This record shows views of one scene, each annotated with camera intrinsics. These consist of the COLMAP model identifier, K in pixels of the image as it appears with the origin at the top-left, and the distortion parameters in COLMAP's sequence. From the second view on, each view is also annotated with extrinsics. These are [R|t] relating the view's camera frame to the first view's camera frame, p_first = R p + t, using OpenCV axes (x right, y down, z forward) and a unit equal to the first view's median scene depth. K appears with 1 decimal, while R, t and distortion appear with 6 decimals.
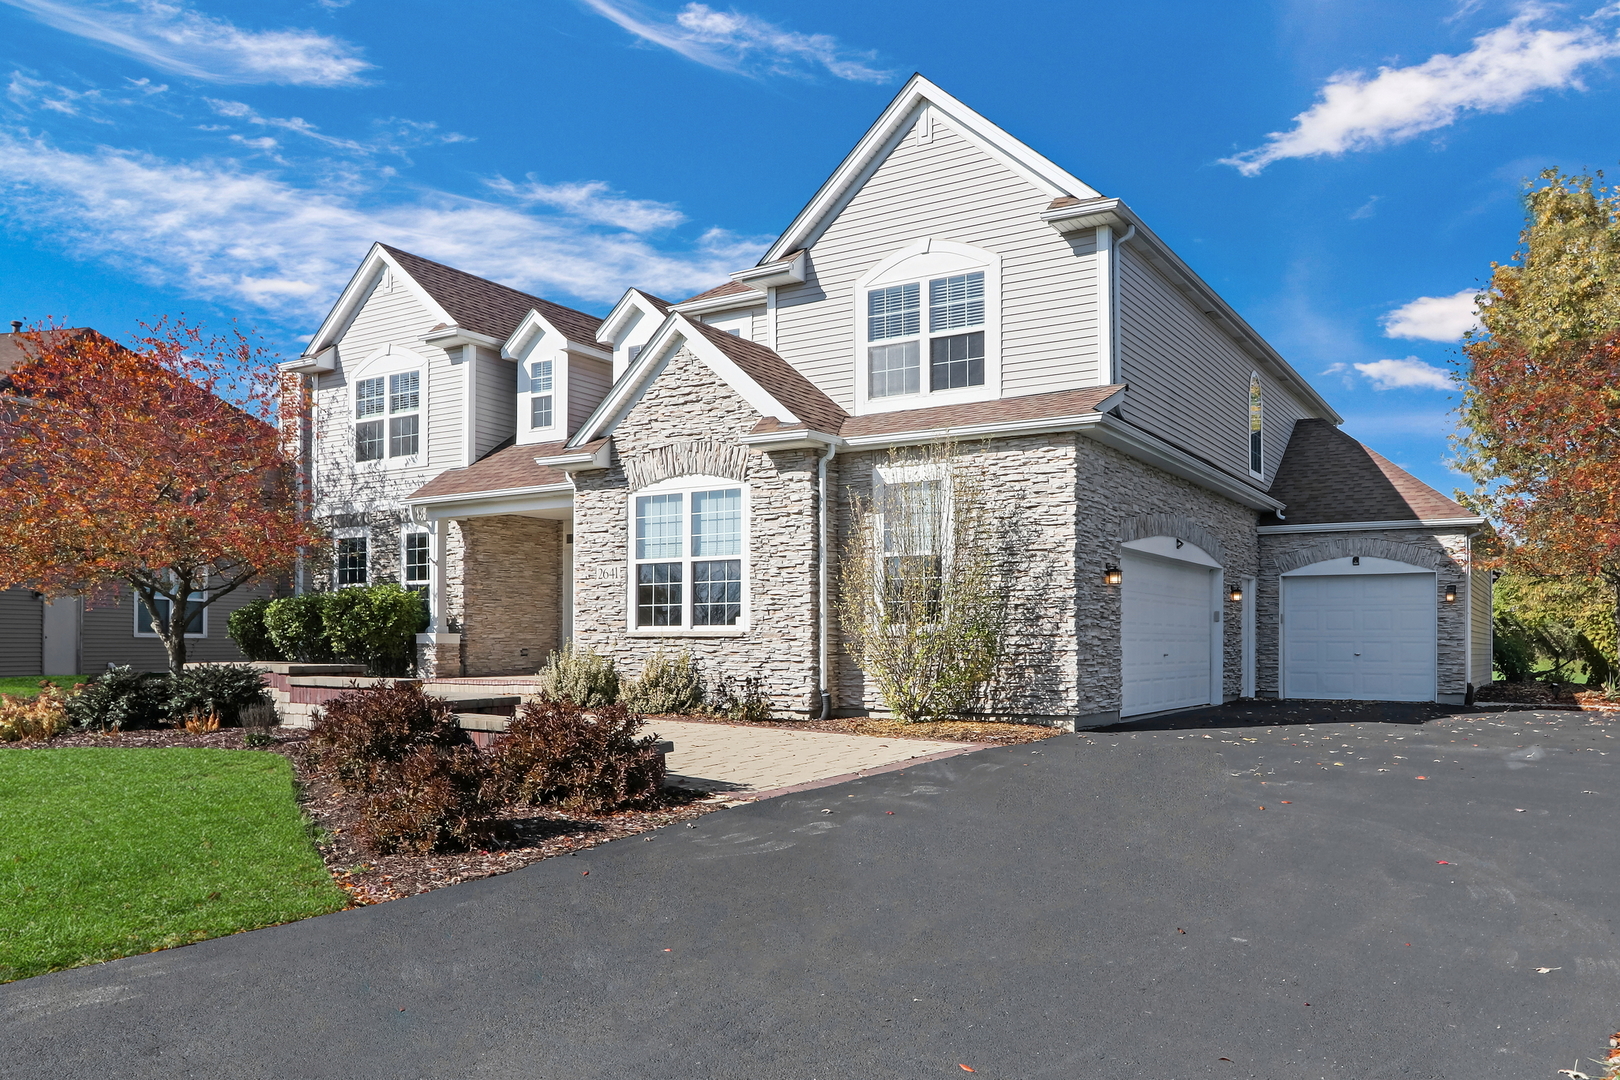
lens RADIAL K [[1168.4, 0, 845.5], [0, 1168.4, 625.1], [0, 0, 1]] dist [-0.002084, 0.000358]
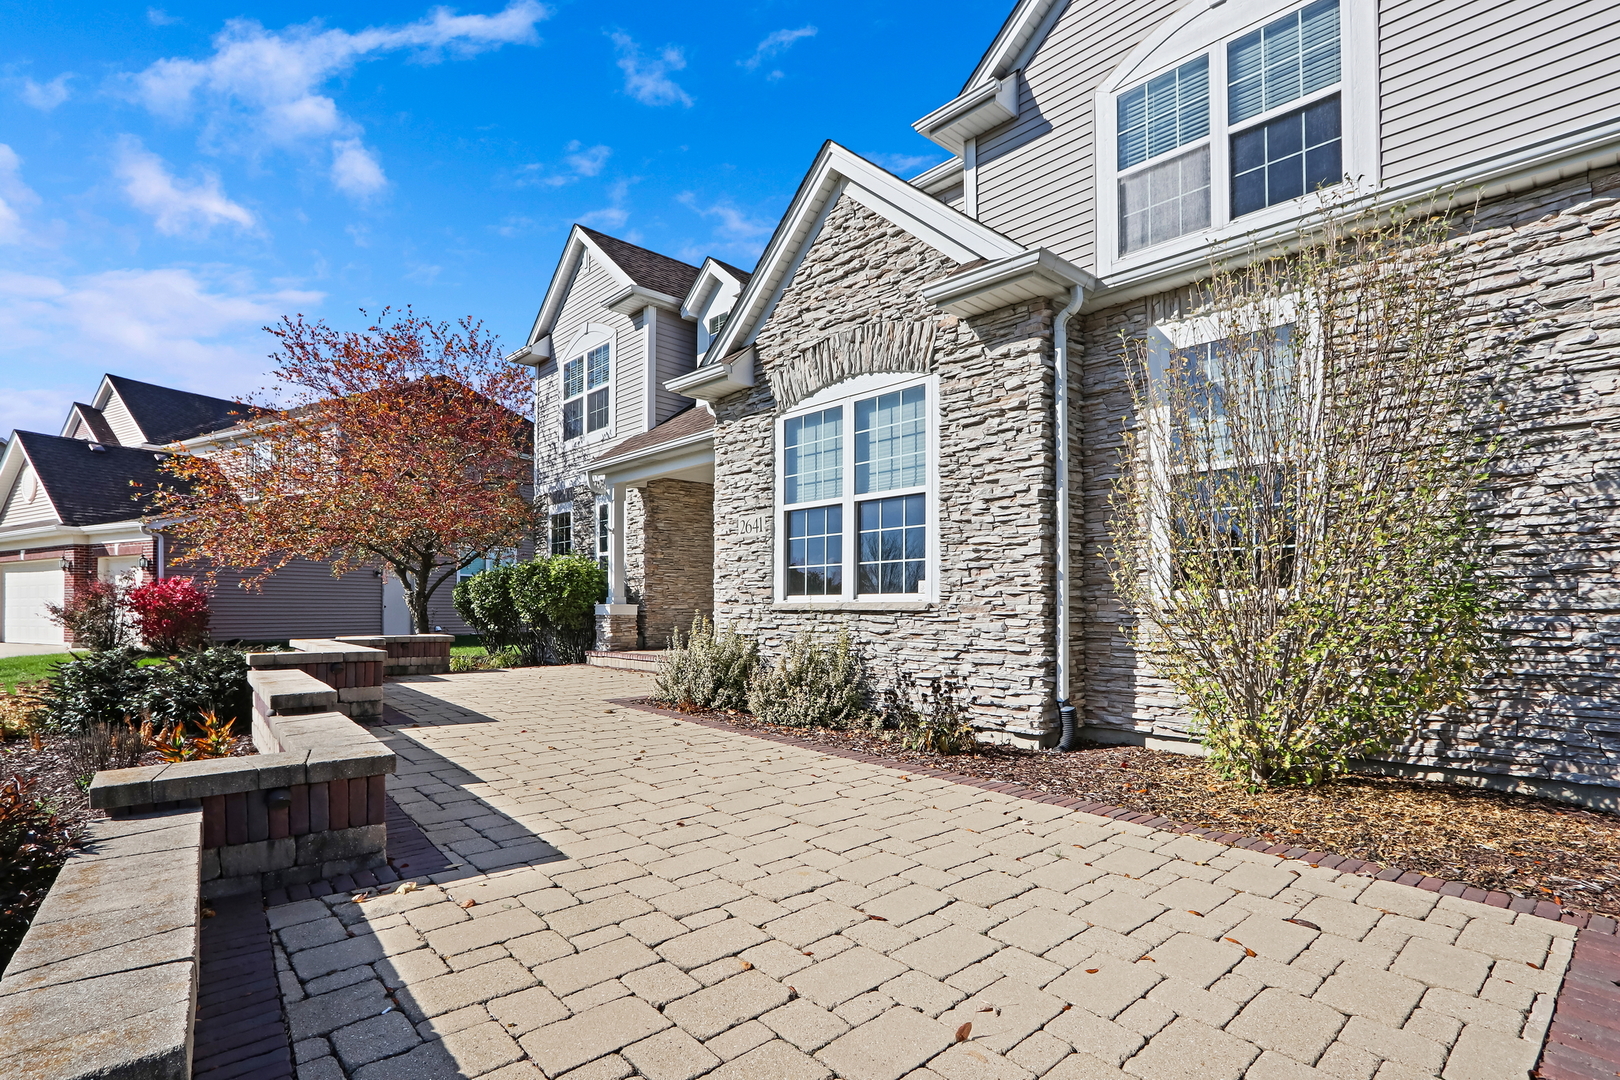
lens RADIAL K [[787.1, 0, 783.6], [0, 787.1, 600.9], [0, 0, 1]] dist [-0.012235, 0.000714]
pose [[0.957744, -0.002112, -0.287613, -0.037236], [0.003743, 0.999980, 0.005121, 0.001842], [0.287597, -0.005981, 0.957733, 0.528720]]
